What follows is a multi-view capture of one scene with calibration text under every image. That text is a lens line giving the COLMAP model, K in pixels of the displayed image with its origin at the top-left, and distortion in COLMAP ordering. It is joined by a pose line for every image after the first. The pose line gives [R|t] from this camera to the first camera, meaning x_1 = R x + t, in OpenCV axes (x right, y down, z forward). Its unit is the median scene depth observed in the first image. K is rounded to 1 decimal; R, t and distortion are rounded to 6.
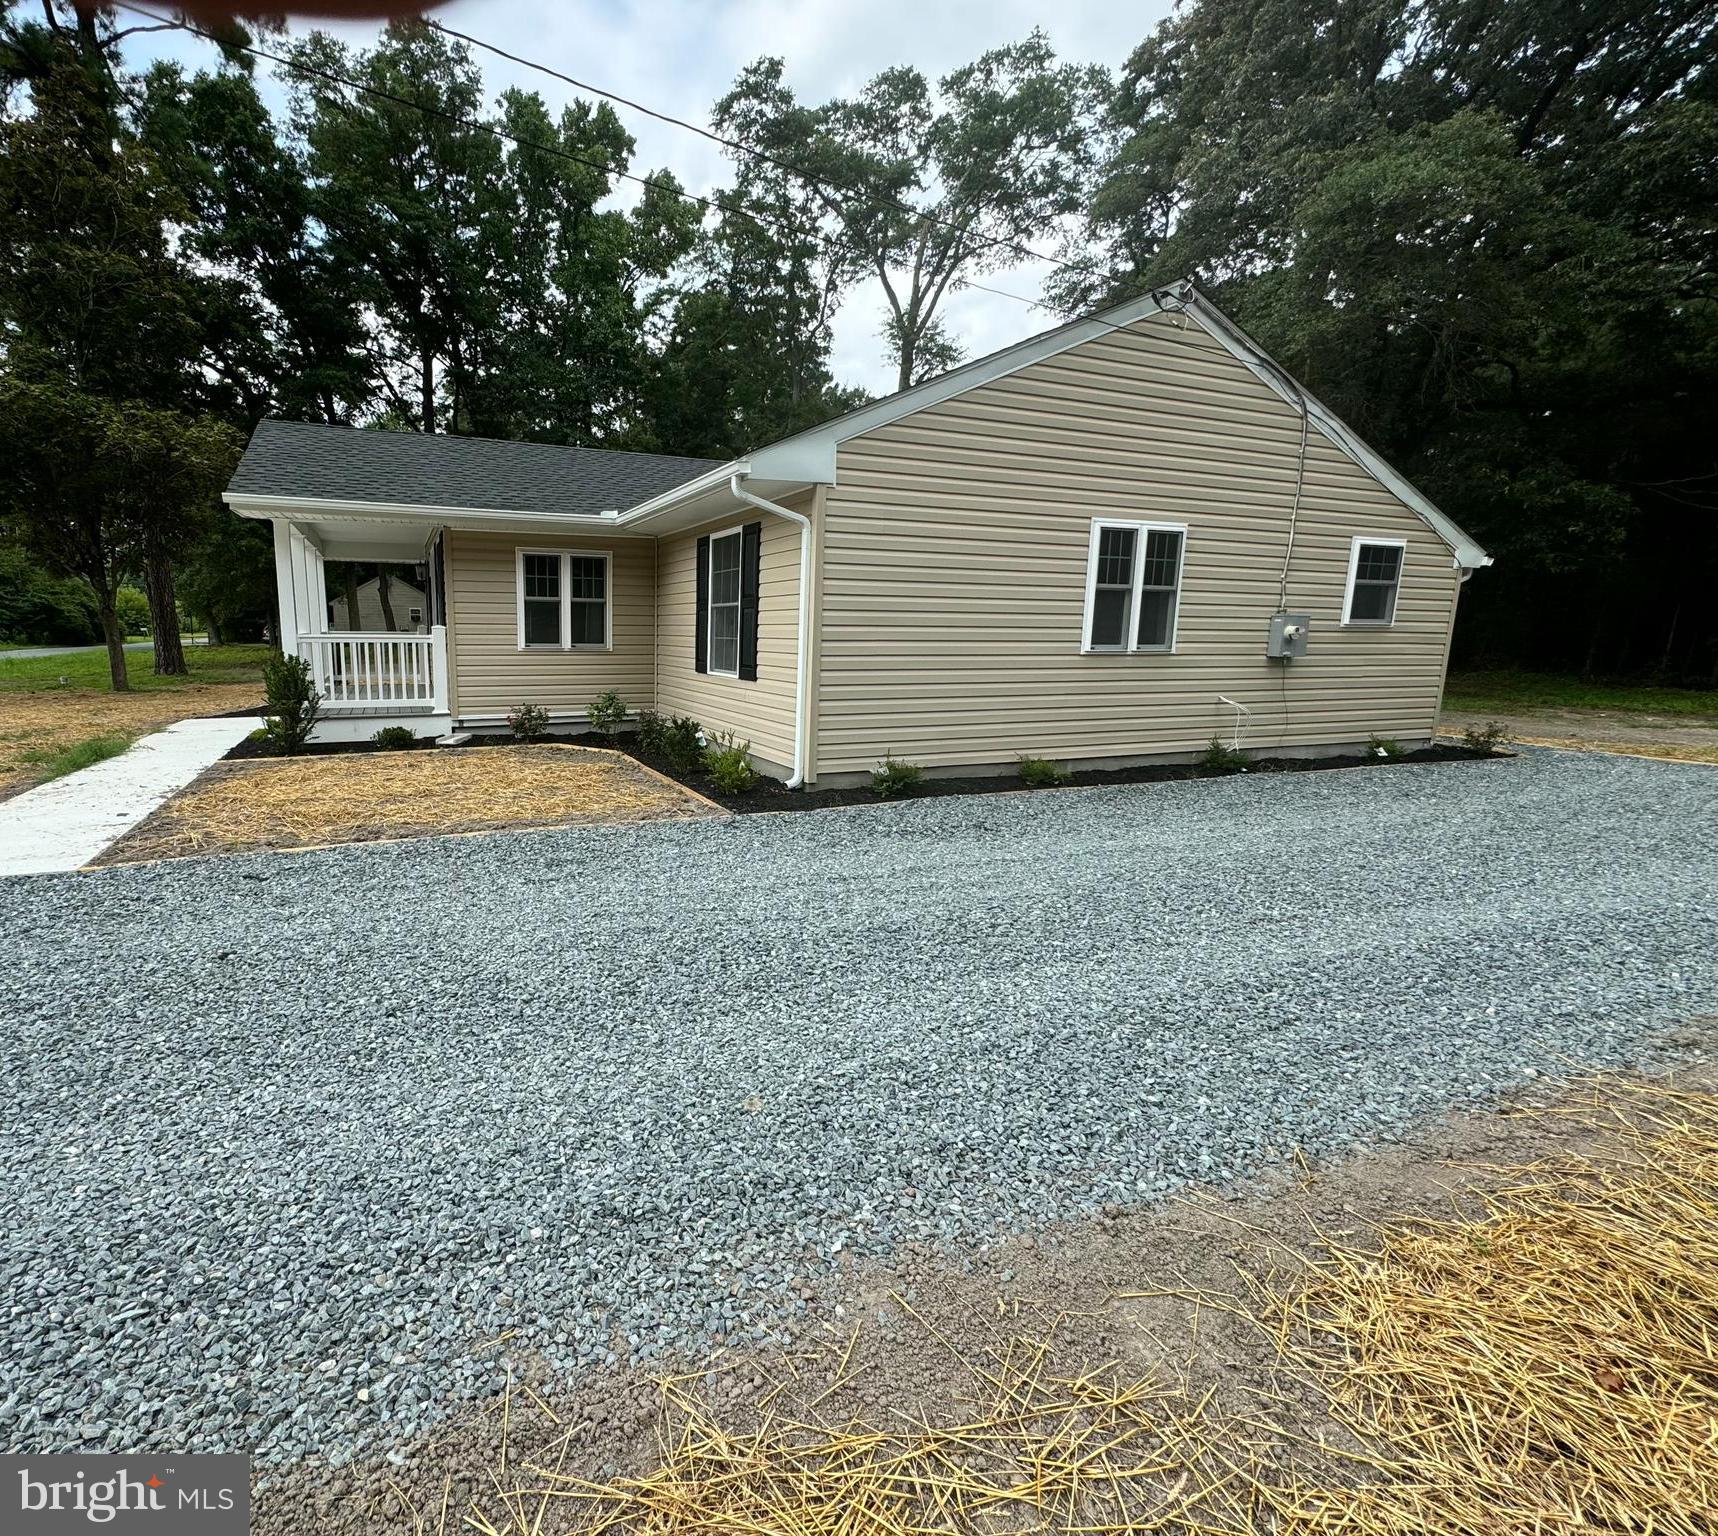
lens RADIAL K [[820.1, 0, 696.2], [0, 820.1, 759.8], [0, 0, 1]] dist [0.000558, 0.000648]
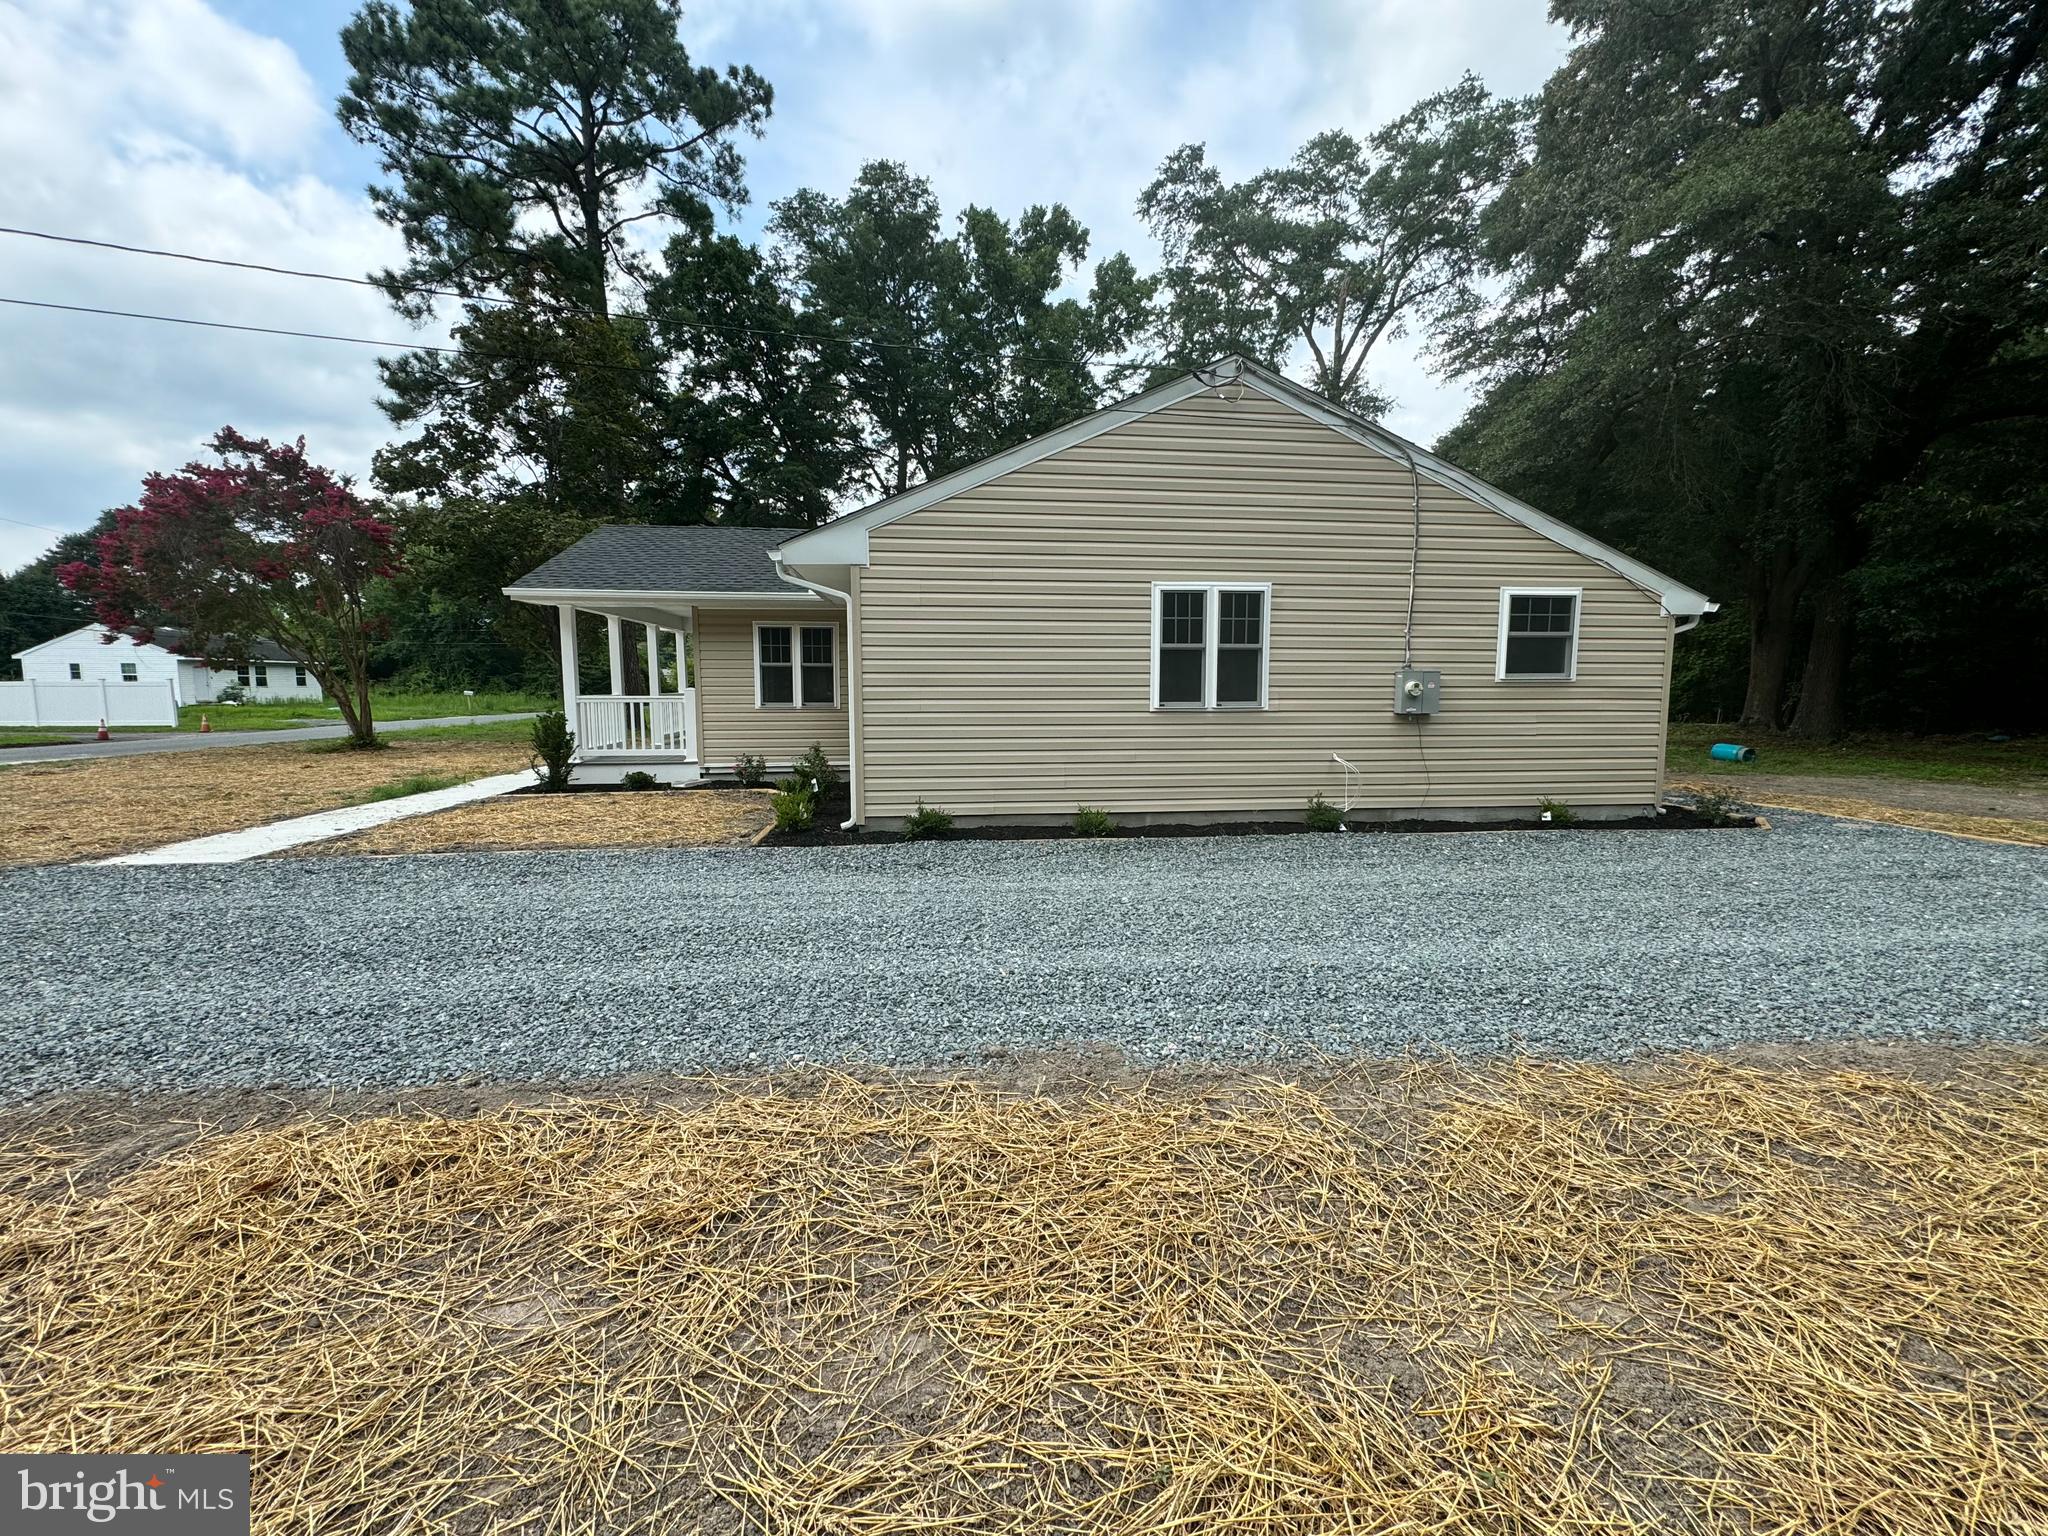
lens RADIAL K [[816.8, 0, 1022.5], [0, 816.8, 767.9], [0, 0, 1]] dist [0.000028, -0.000050]
pose [[0.970842, 0.015102, -0.239246, 0.443641], [-0.029583, 0.997933, -0.057054, 0.005352], [0.237889, 0.062468, 0.969281, -0.028325]]
